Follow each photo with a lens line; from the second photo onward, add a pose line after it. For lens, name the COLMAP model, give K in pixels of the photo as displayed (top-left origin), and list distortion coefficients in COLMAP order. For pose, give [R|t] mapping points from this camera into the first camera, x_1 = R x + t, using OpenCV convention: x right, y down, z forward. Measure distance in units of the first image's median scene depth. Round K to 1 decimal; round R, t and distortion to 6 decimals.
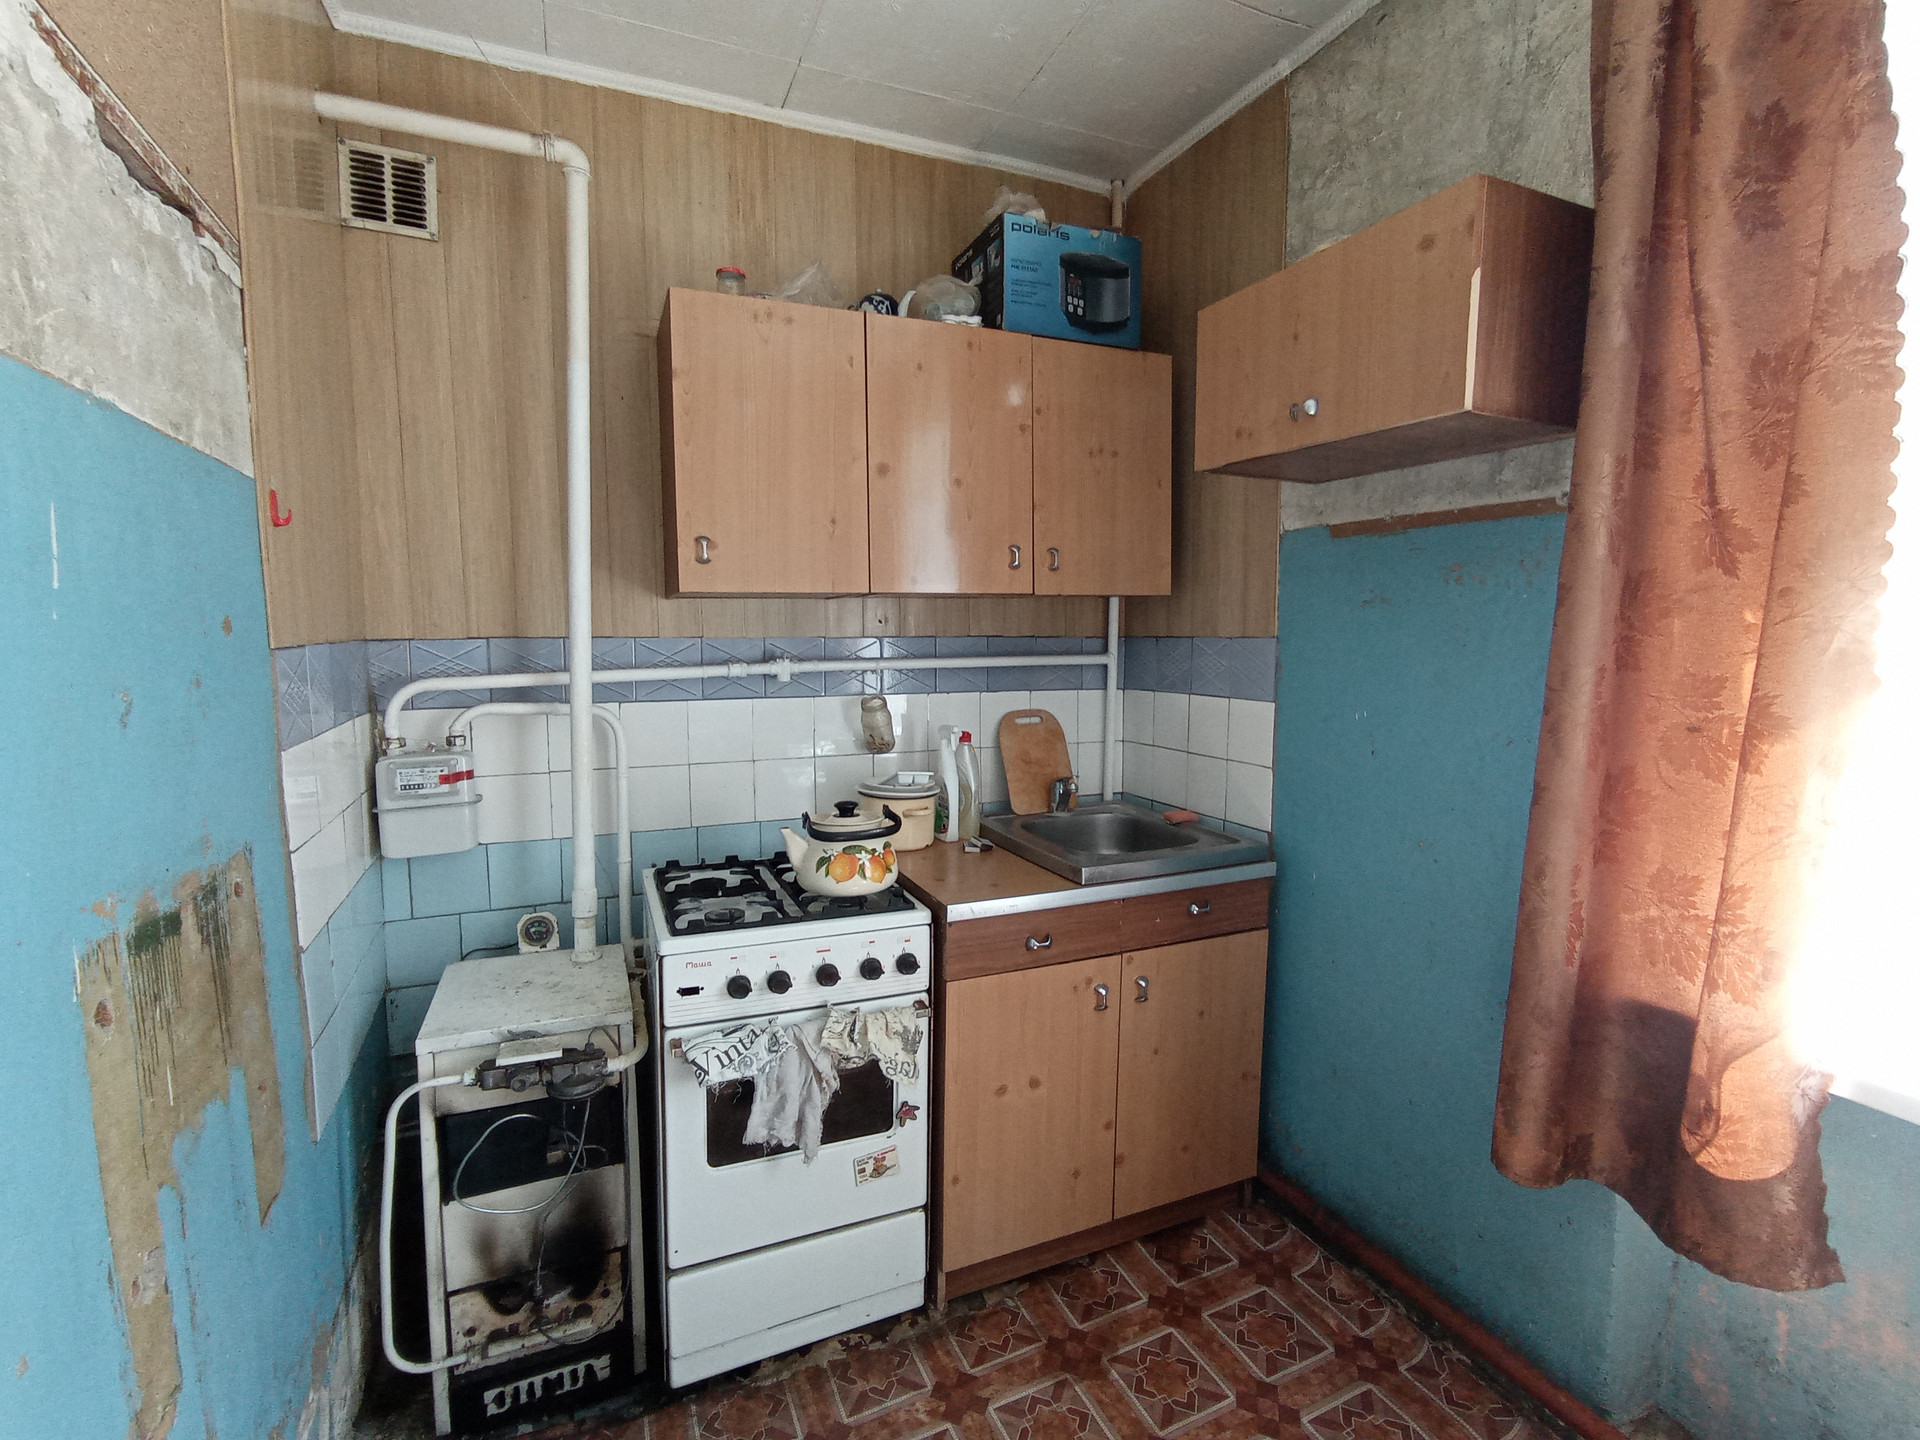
lens RADIAL K [[878.4, 0, 961.6], [0, 878.4, 708.3], [0, 0, 1]] dist [-0.048963, 0.034129]
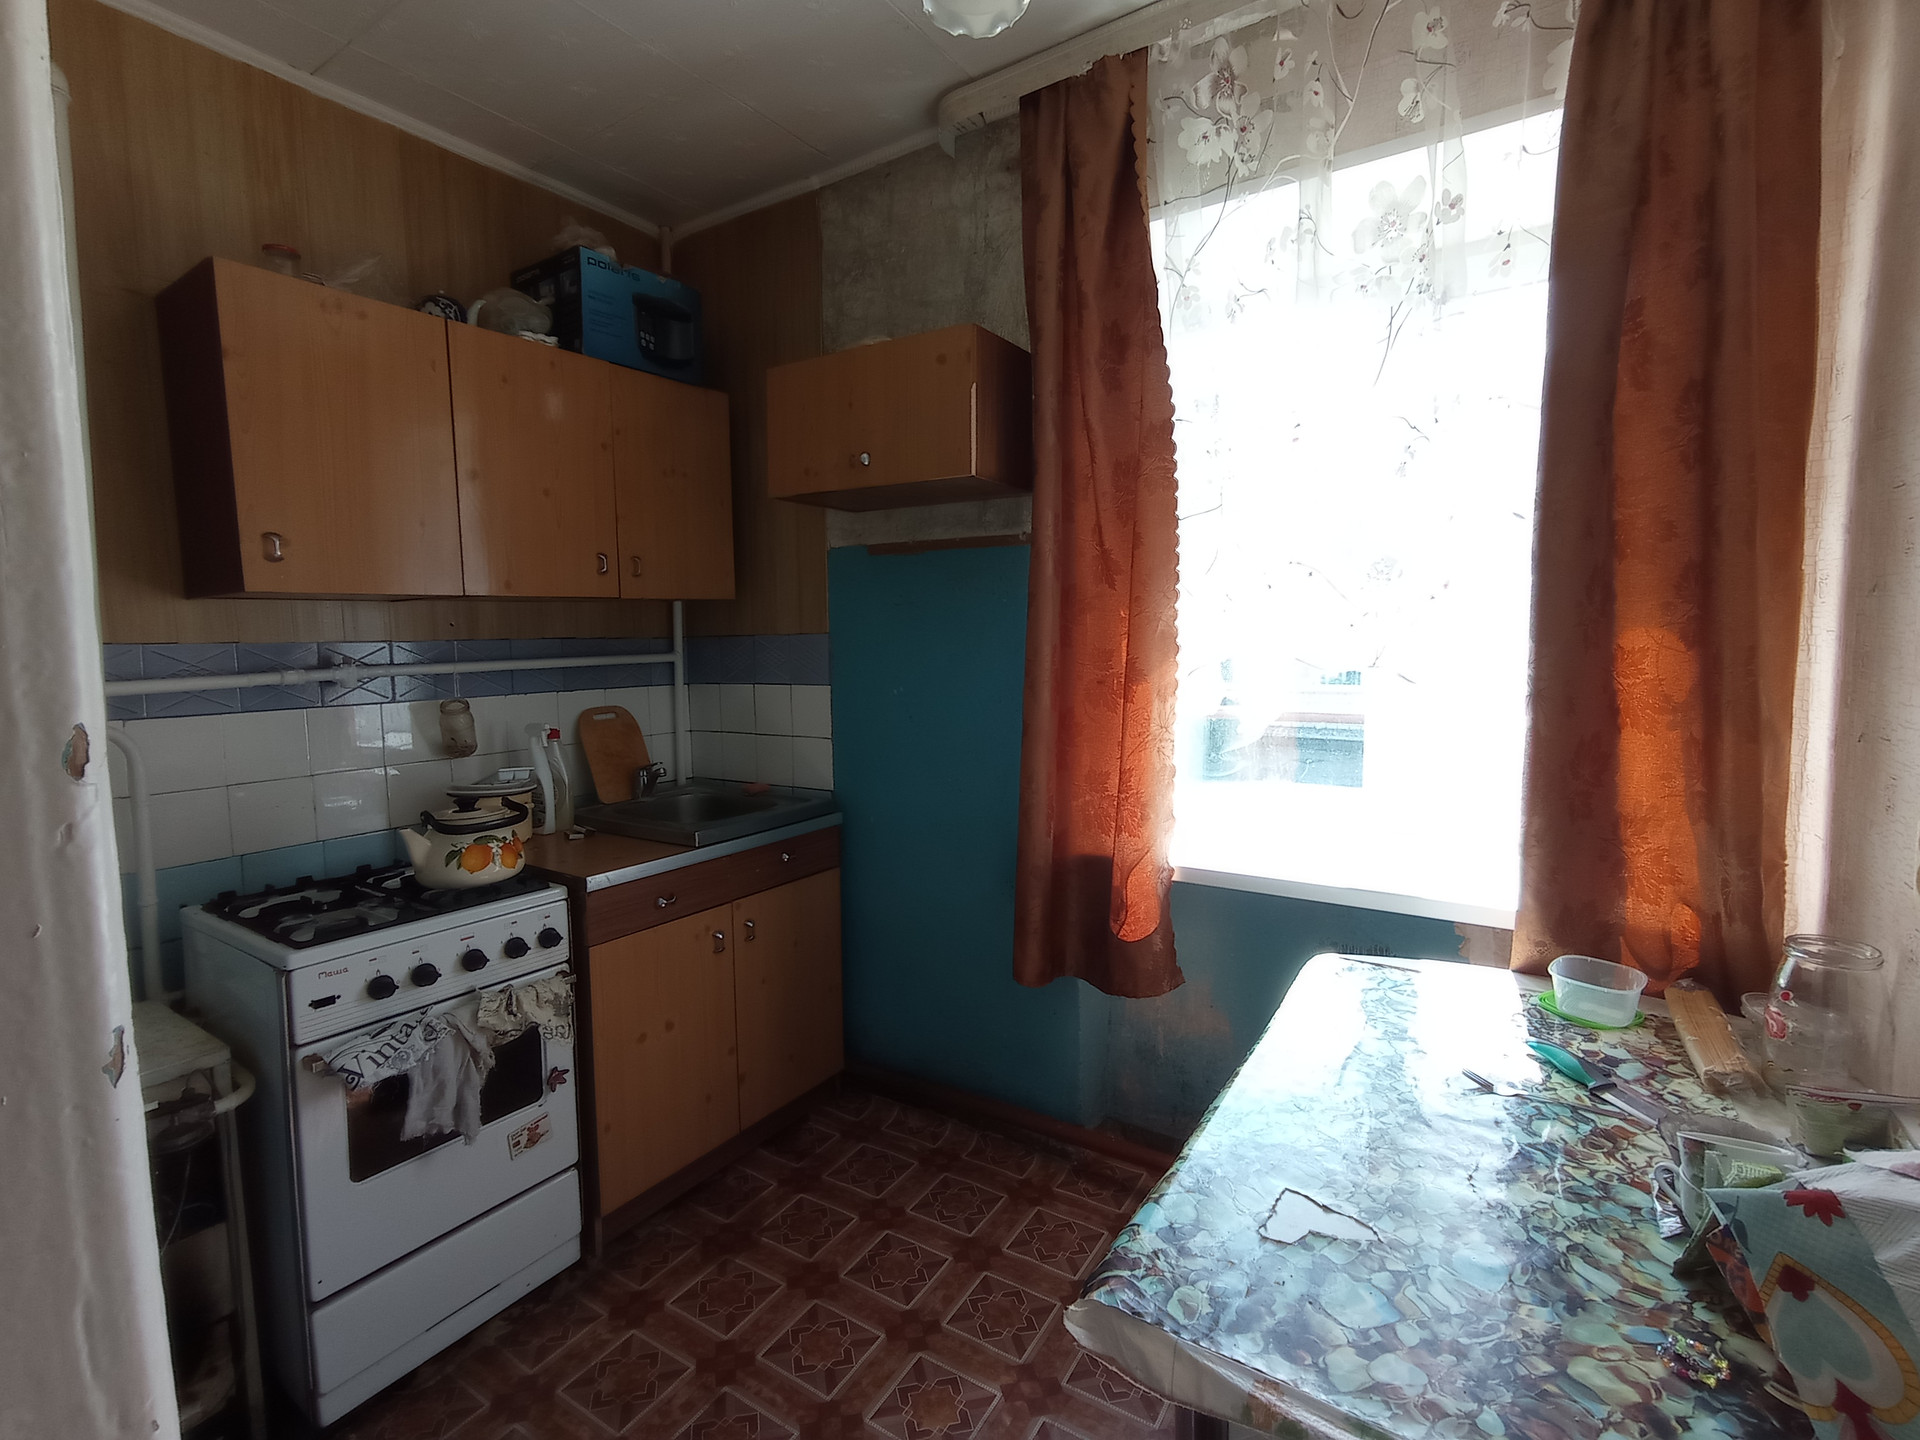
lens RADIAL K [[878.4, 0, 961.6], [0, 878.4, 708.3], [0, 0, 1]] dist [-0.048963, 0.034129]
pose [[0.838728, -0.057862, 0.541468, -0.194800], [0.062021, 0.998019, 0.010580, 0.028582], [-0.541007, 0.024708, 0.840655, -0.179448]]
